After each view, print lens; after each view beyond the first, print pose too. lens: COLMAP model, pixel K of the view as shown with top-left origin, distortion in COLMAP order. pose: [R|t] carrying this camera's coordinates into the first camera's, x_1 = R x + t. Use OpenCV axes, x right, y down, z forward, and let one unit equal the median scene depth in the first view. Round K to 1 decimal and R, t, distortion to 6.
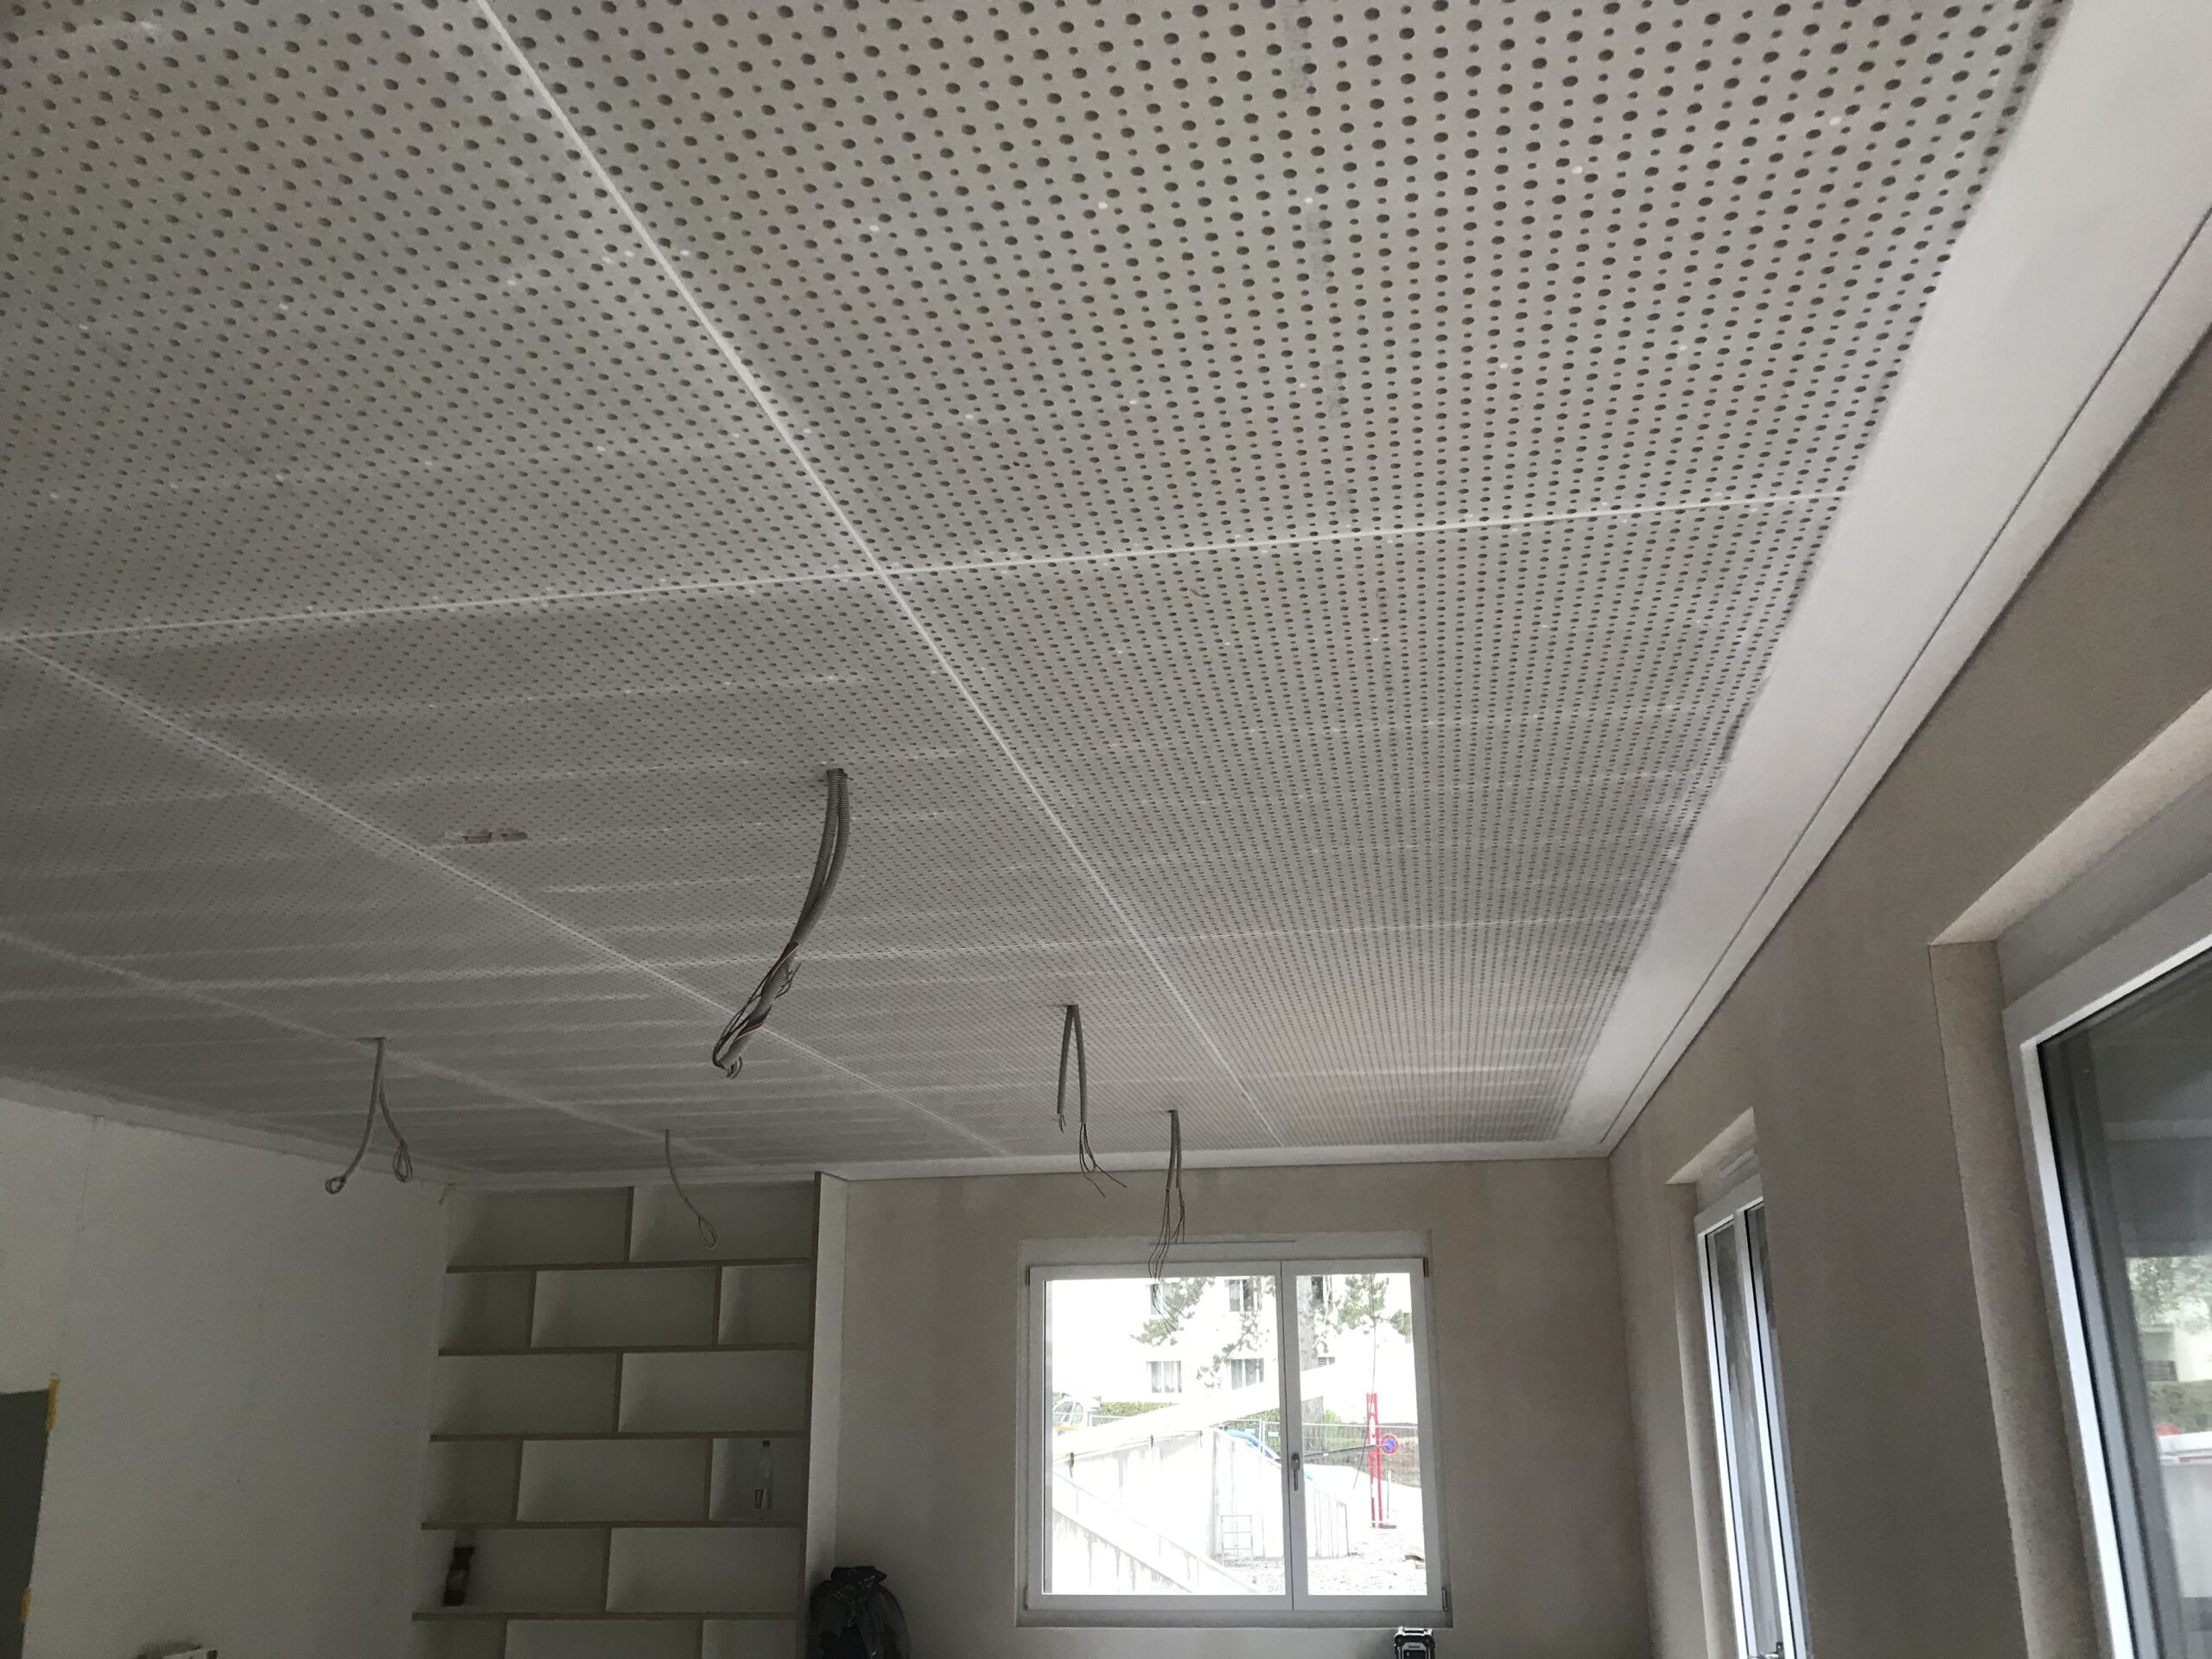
lens RADIAL K [[1814.2, 0, 1106.0], [0, 1814.2, 829.5], [0, 0, 1]] dist [-0.006293, -0.001965]
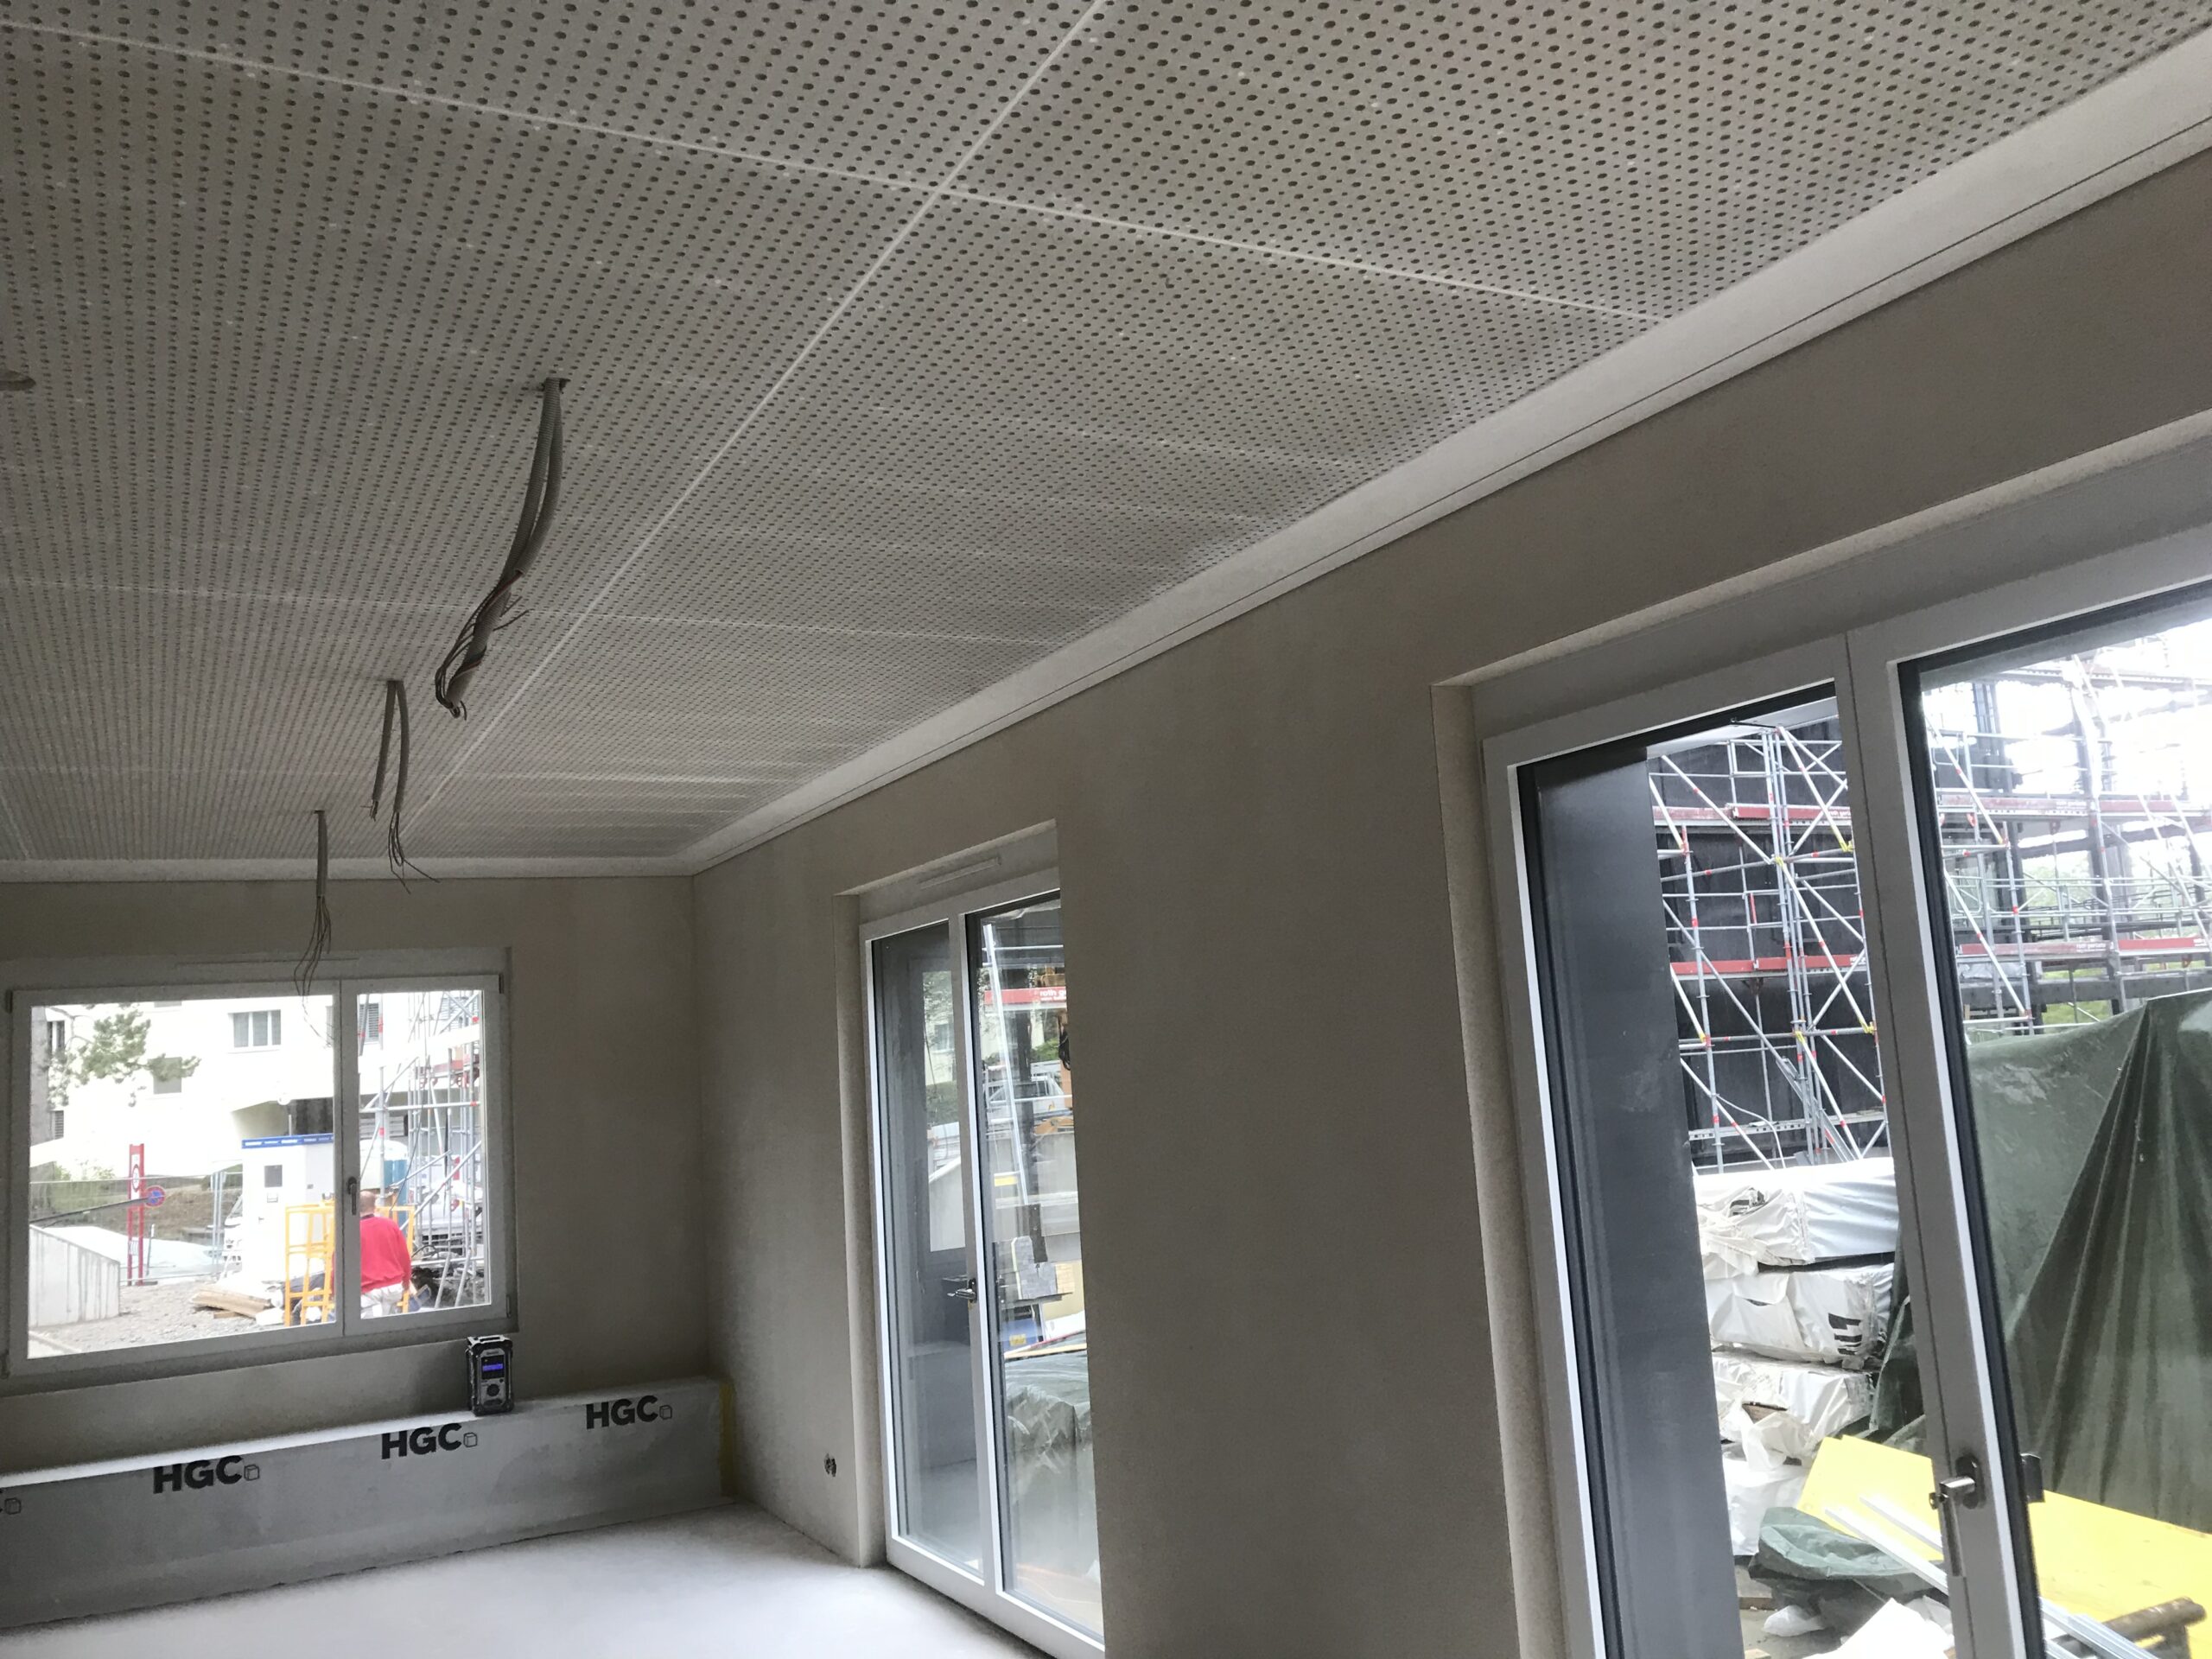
lens RADIAL K [[1839.9, 0, 1106.0], [0, 1839.9, 829.5], [0, 0, 1]] dist [-0.014068, -0.007240]
pose [[0.794834, 0.035815, 0.605769, -0.167803], [-0.120665, 0.987650, 0.099933, 0.021639], [-0.594709, -0.152525, 0.789340, 0.039648]]
